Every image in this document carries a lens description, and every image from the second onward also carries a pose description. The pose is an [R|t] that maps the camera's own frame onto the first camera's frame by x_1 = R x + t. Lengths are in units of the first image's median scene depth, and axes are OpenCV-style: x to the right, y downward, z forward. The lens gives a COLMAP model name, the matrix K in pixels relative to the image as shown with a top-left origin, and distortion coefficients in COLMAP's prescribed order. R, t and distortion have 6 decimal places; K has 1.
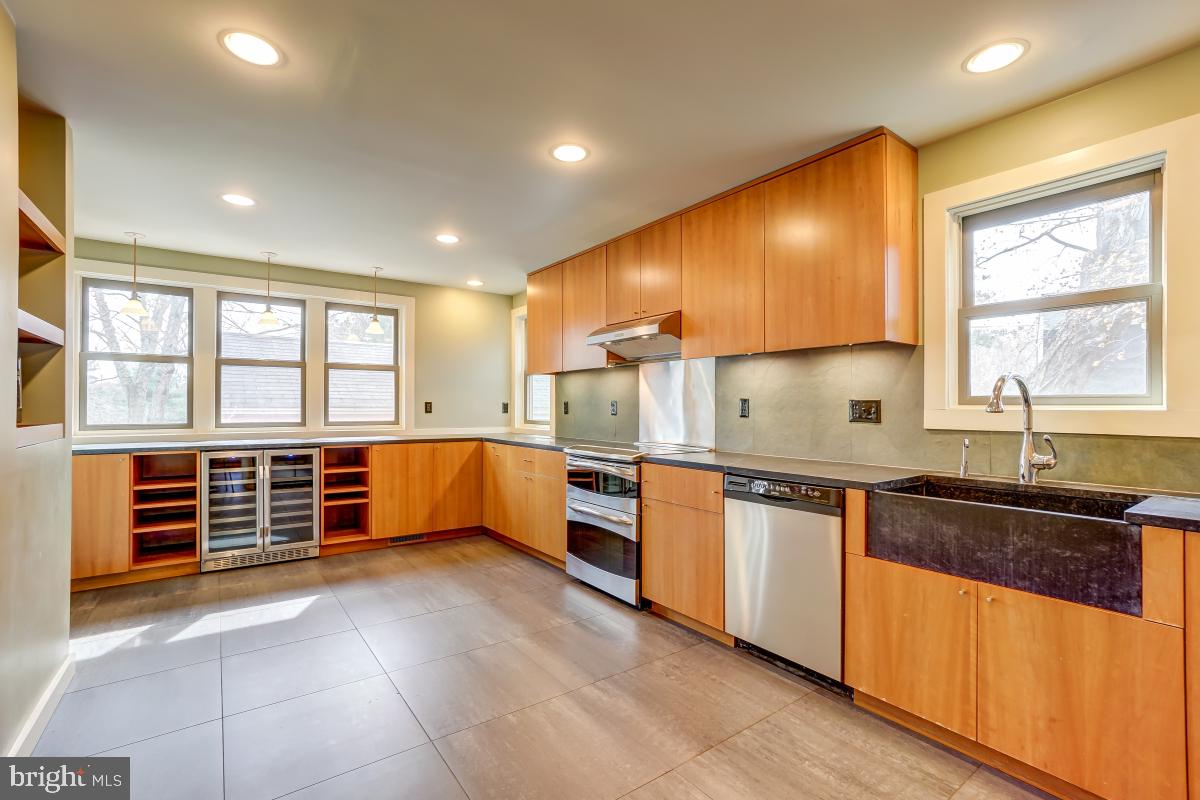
lens RADIAL K [[532.4, 0, 596.8], [0, 532.4, 406.0], [0, 0, 1]] dist [-0.013763, 0.000009]
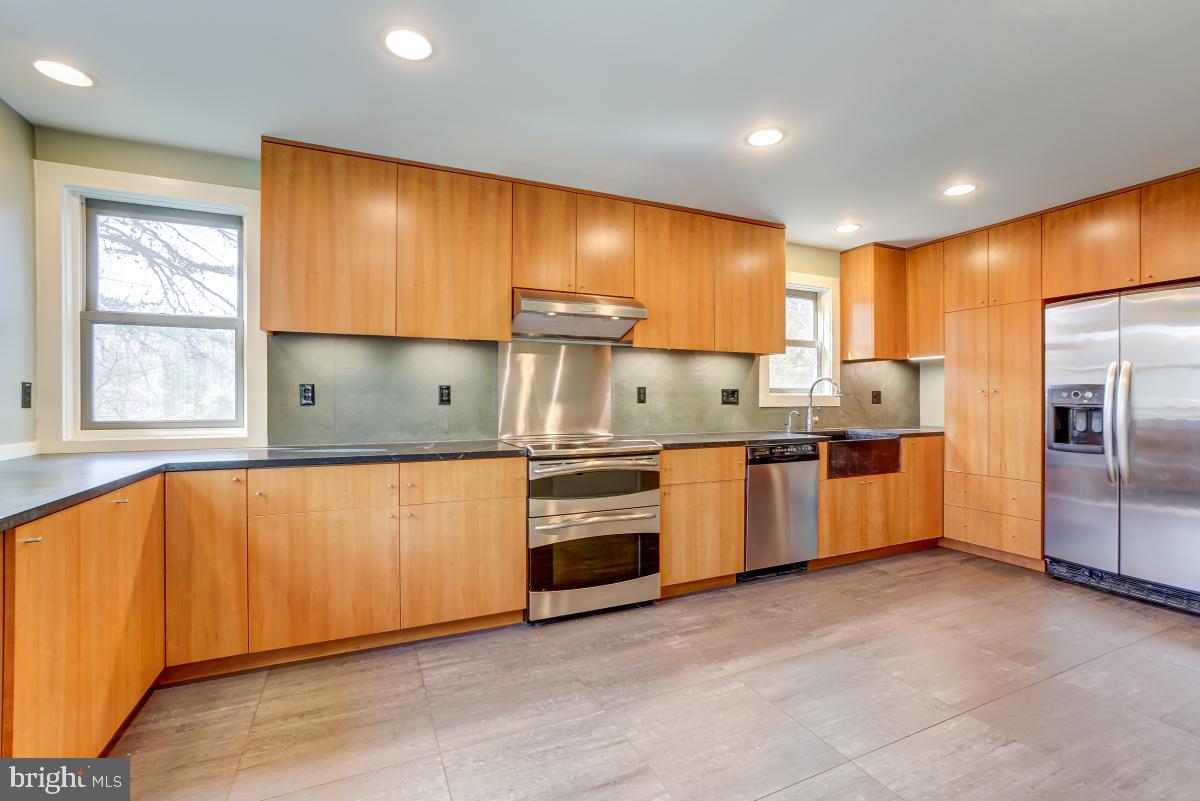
lens RADIAL K [[533.5, 0, 601.4], [0, 533.5, 397.3], [0, 0, 1]] dist [-0.036657, 0.017622]
pose [[0.198745, -0.007910, 0.980019, -1.017929], [-0.004661, 0.999948, 0.009016, -0.000226], [-0.980040, -0.006360, 0.198698, 1.038509]]
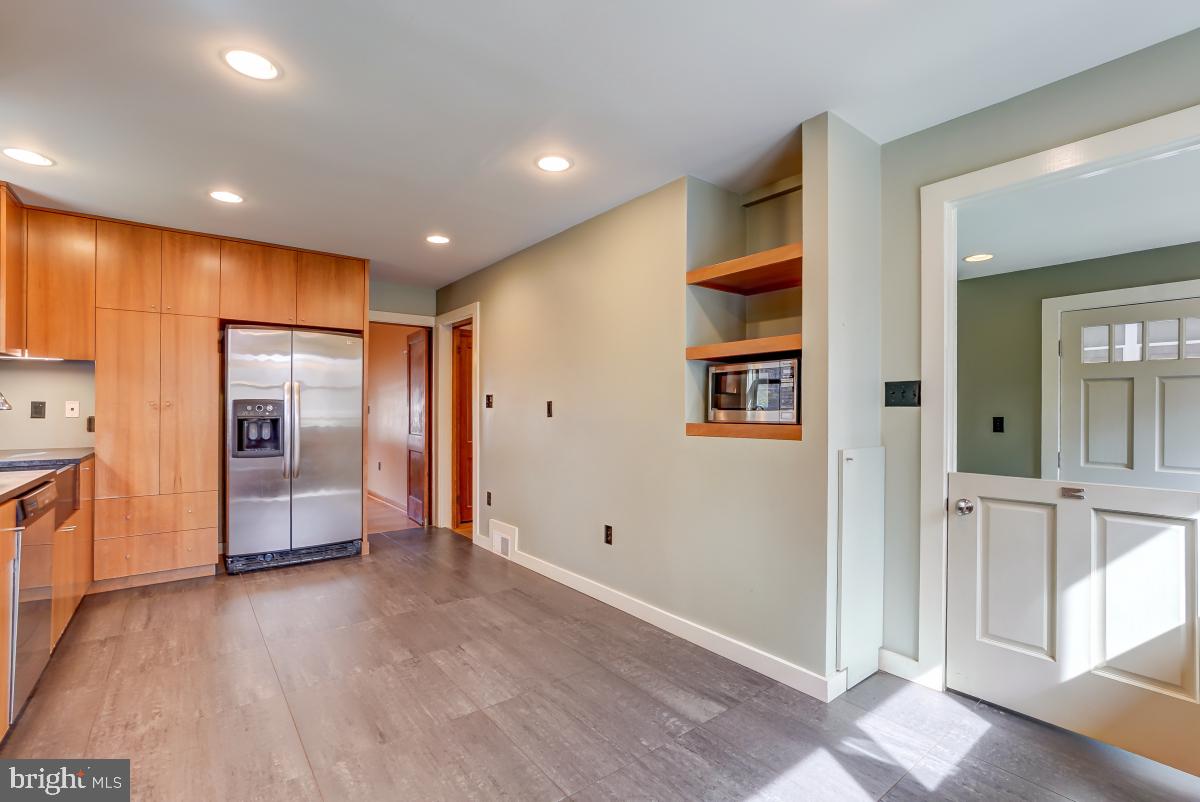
lens RADIAL K [[537.7, 0, 597.8], [0, 537.7, 408.9], [0, 0, 1]] dist [-0.037372, 0.017565]
pose [[-0.999355, -0.006255, -0.035349, -0.486177], [-0.005962, 0.999947, -0.008366, 0.008491], [0.035399, -0.008150, -0.999340, 1.649107]]
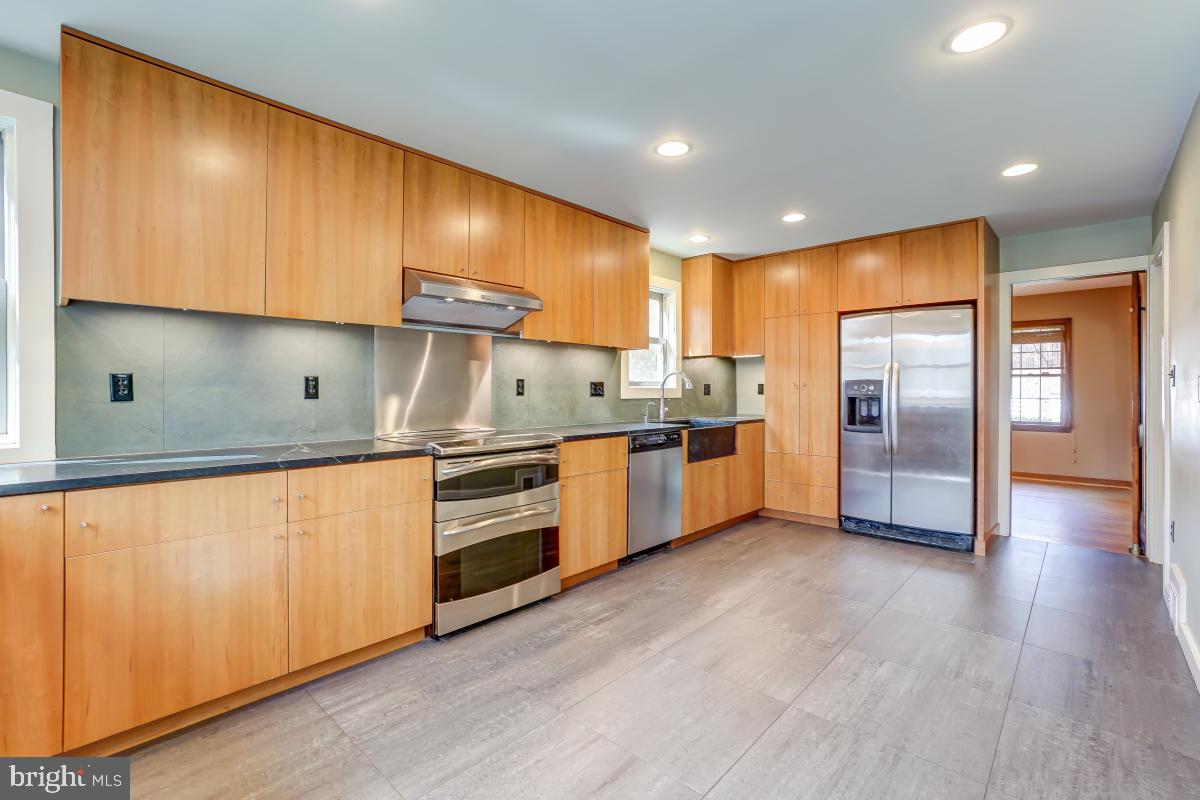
lens RADIAL K [[533.8, 0, 598.6], [0, 533.8, 388.0], [0, 0, 1]] dist [-0.038882, 0.019345]
pose [[-0.189730, -0.005313, 0.981822, -1.007934], [-0.006915, 0.999968, 0.004075, -0.000135], [-0.981812, -0.006016, -0.189761, 1.268795]]
